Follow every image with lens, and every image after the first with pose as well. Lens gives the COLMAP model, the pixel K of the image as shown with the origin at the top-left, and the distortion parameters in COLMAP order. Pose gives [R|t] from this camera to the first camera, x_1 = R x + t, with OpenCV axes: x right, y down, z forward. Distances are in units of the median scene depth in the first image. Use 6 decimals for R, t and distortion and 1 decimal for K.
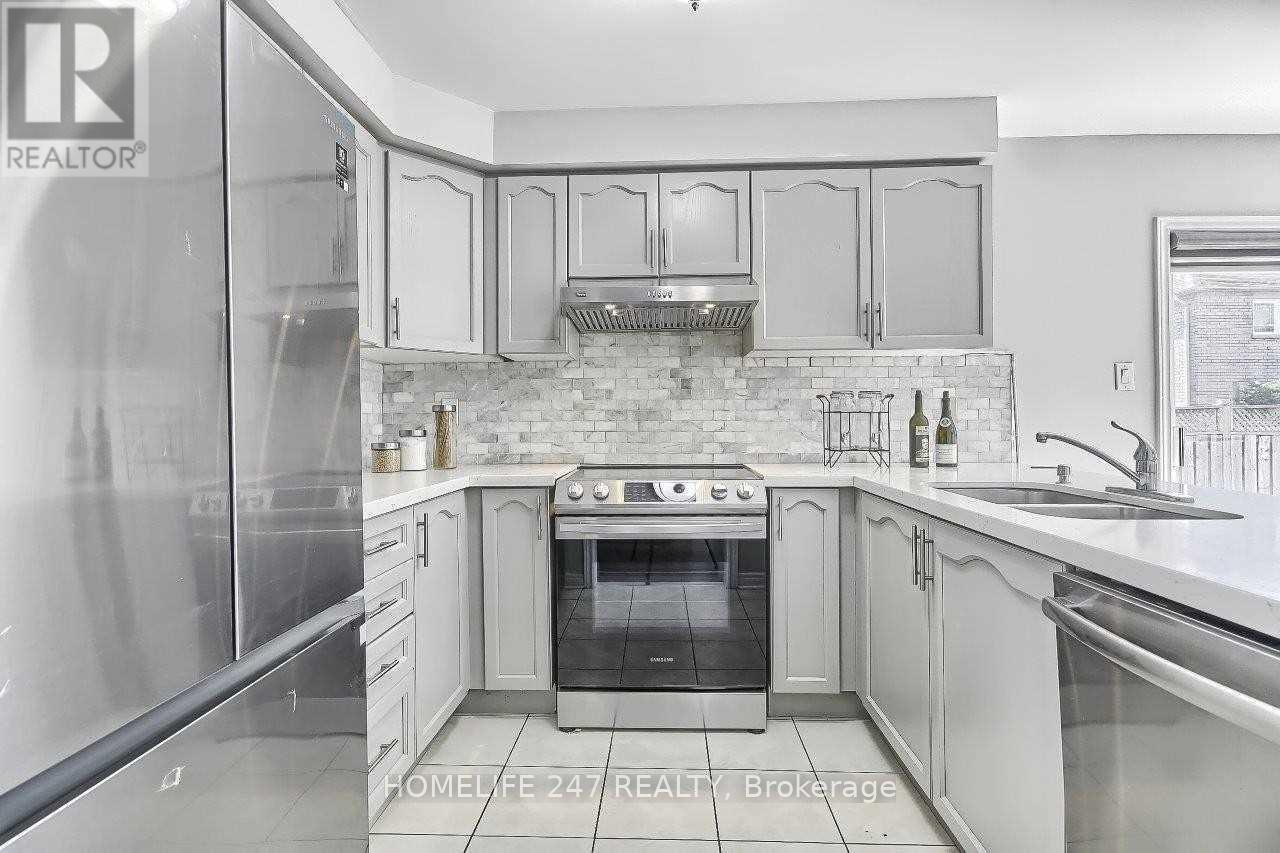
lens RADIAL K [[605.7, 0, 646.3], [0, 605.7, 429.2], [0, 0, 1]] dist [-0.007366, -0.001065]
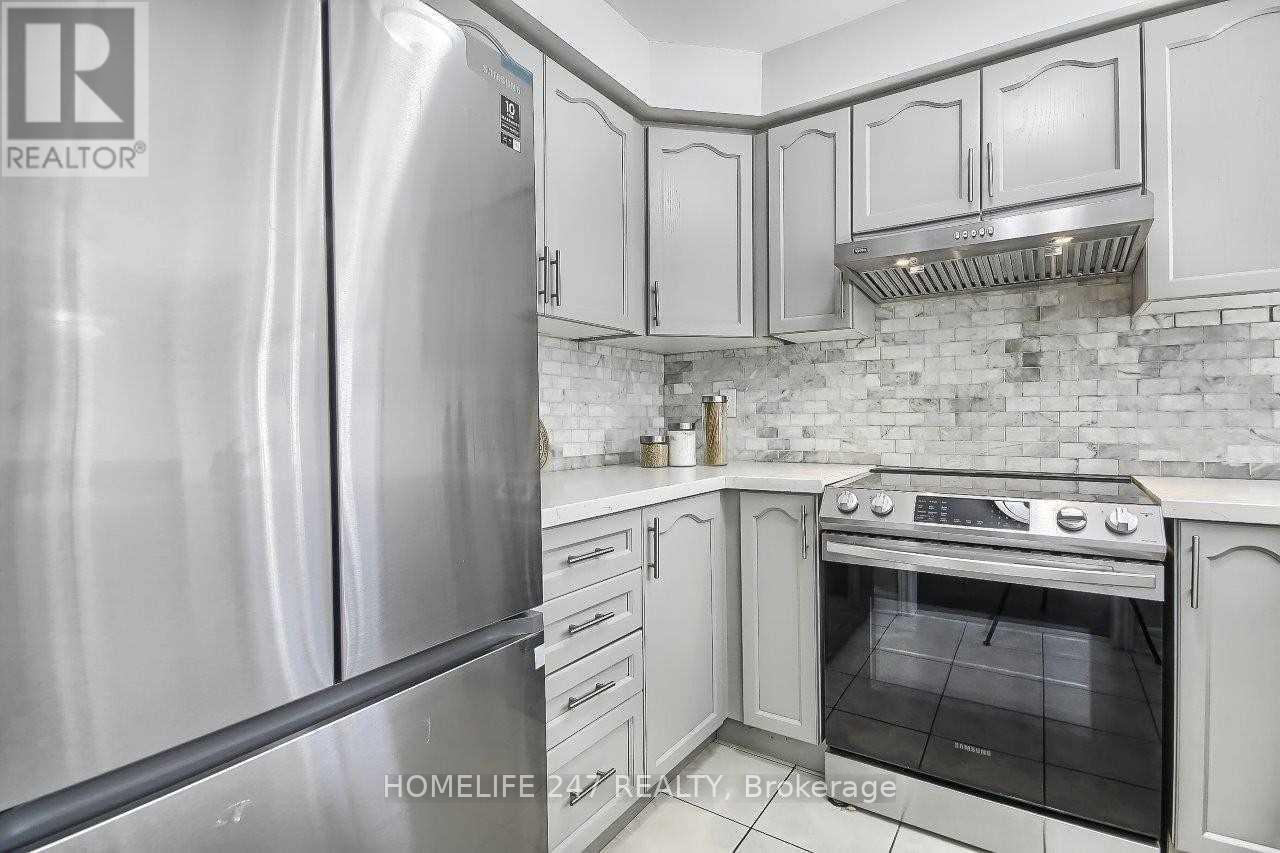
lens RADIAL K [[605.7, 0, 643.2], [0, 605.7, 424.1], [0, 0, 1]] dist [-0.007366, -0.001065]
pose [[0.848521, 0.005703, -0.529131, 0.061719], [-0.003602, 0.999981, 0.005003, -0.001271], [0.529150, -0.002339, 0.848525, 0.174049]]
